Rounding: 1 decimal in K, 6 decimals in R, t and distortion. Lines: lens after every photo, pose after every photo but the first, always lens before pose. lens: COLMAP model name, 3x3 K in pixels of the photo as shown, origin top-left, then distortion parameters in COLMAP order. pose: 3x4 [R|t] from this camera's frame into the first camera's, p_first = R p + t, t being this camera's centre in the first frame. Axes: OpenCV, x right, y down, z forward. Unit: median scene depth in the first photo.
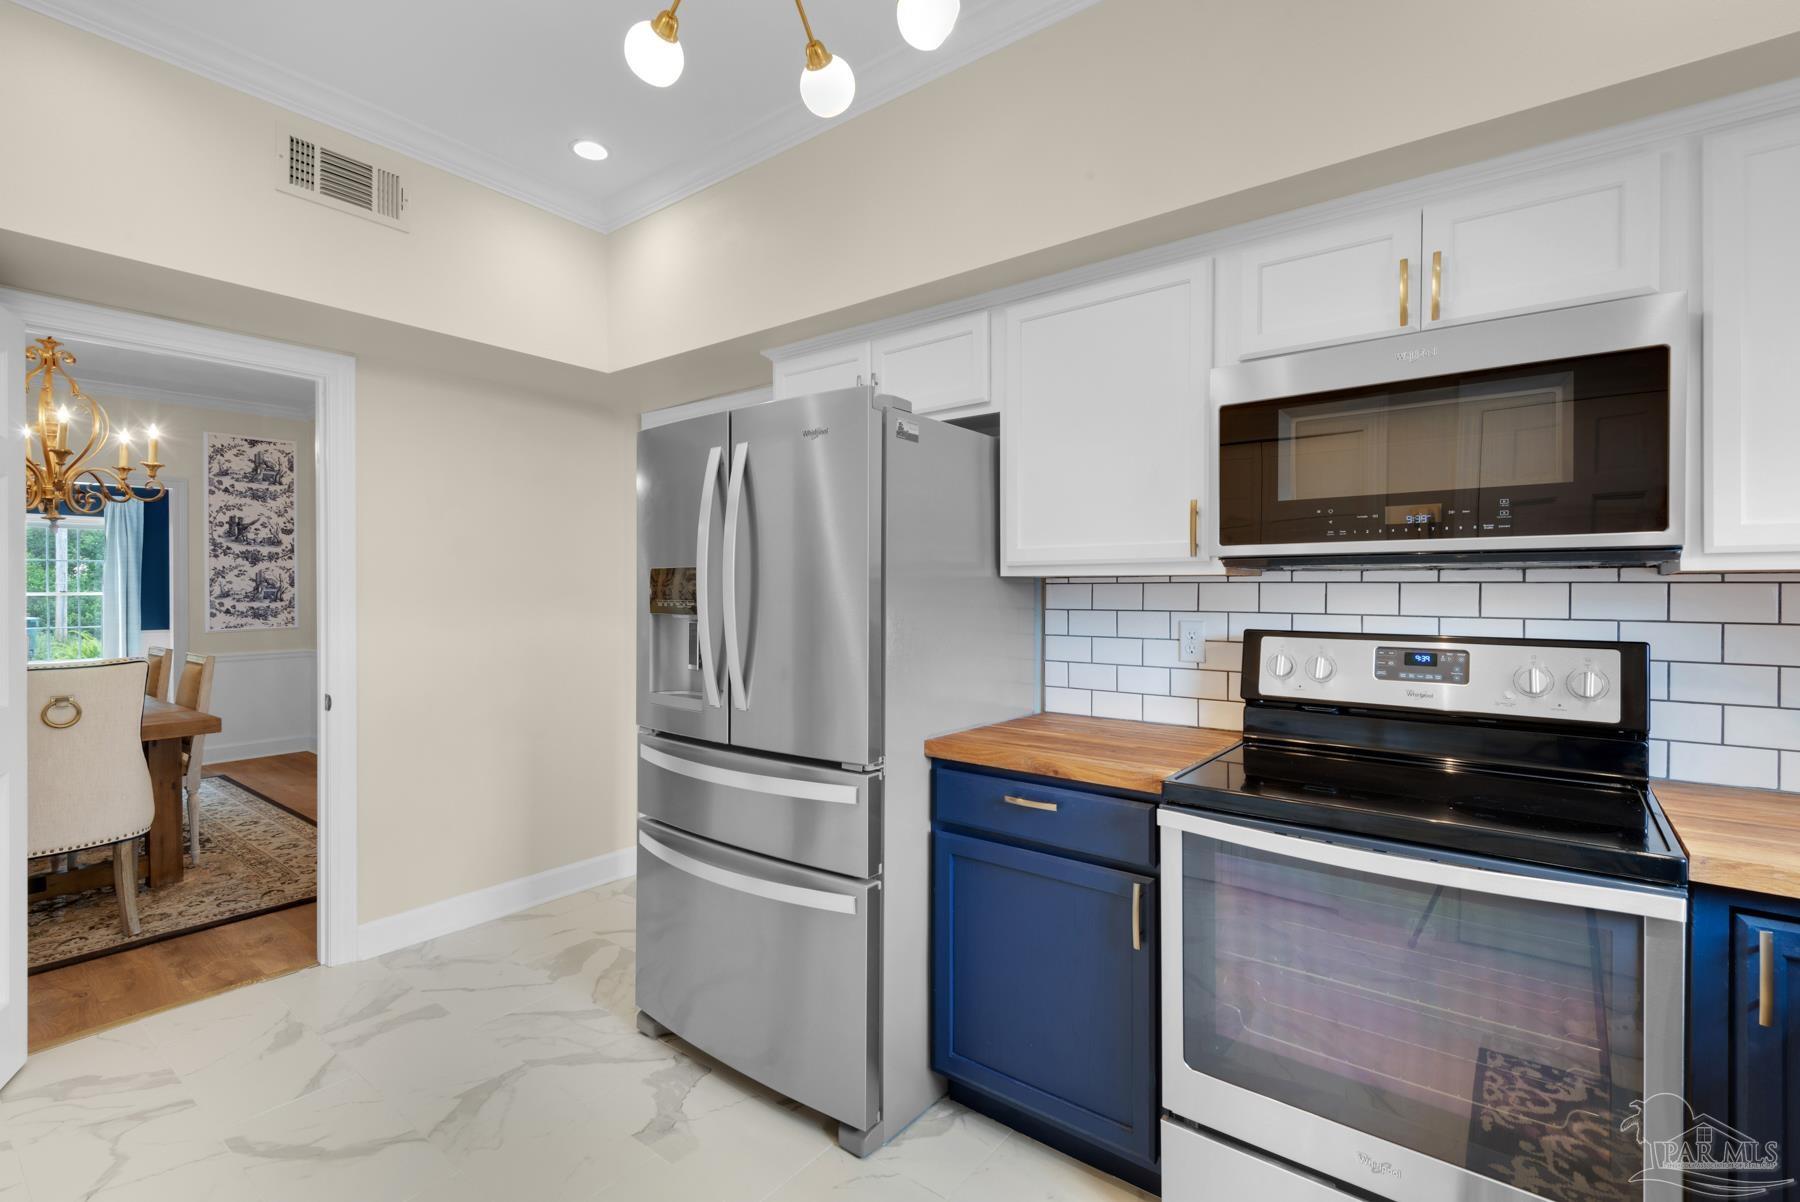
lens RADIAL K [[810.9, 0, 900.6], [0, 810.9, 593.8], [0, 0, 1]] dist [0.017884, -0.005075]
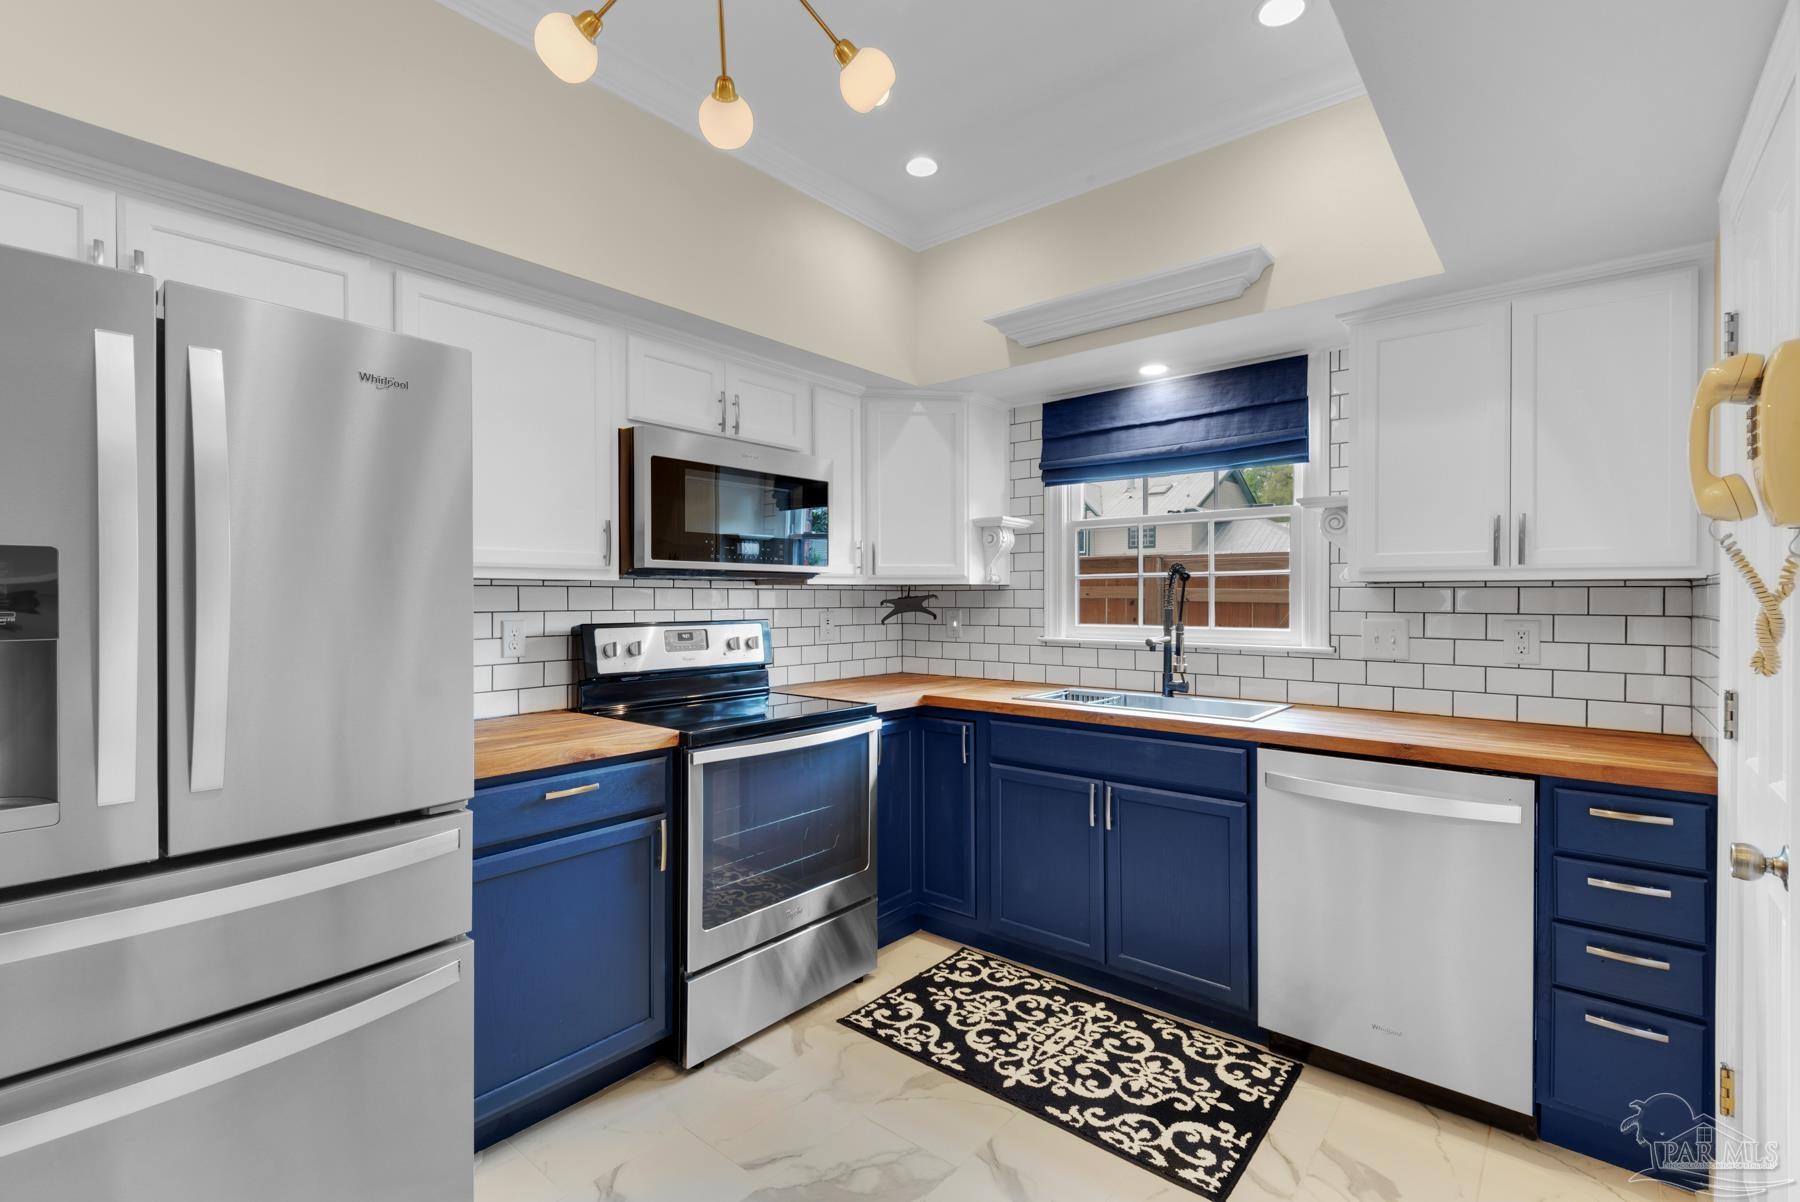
lens RADIAL K [[810.9, 0, 899.5], [0, 810.9, 598.4], [0, 0, 1]] dist [0.017884, -0.005075]
pose [[0.039891, -0.009198, 0.999162, -0.921261], [0.001921, 0.999956, 0.009128, -0.007080], [-0.999202, 0.001555, 0.039907, 0.536495]]
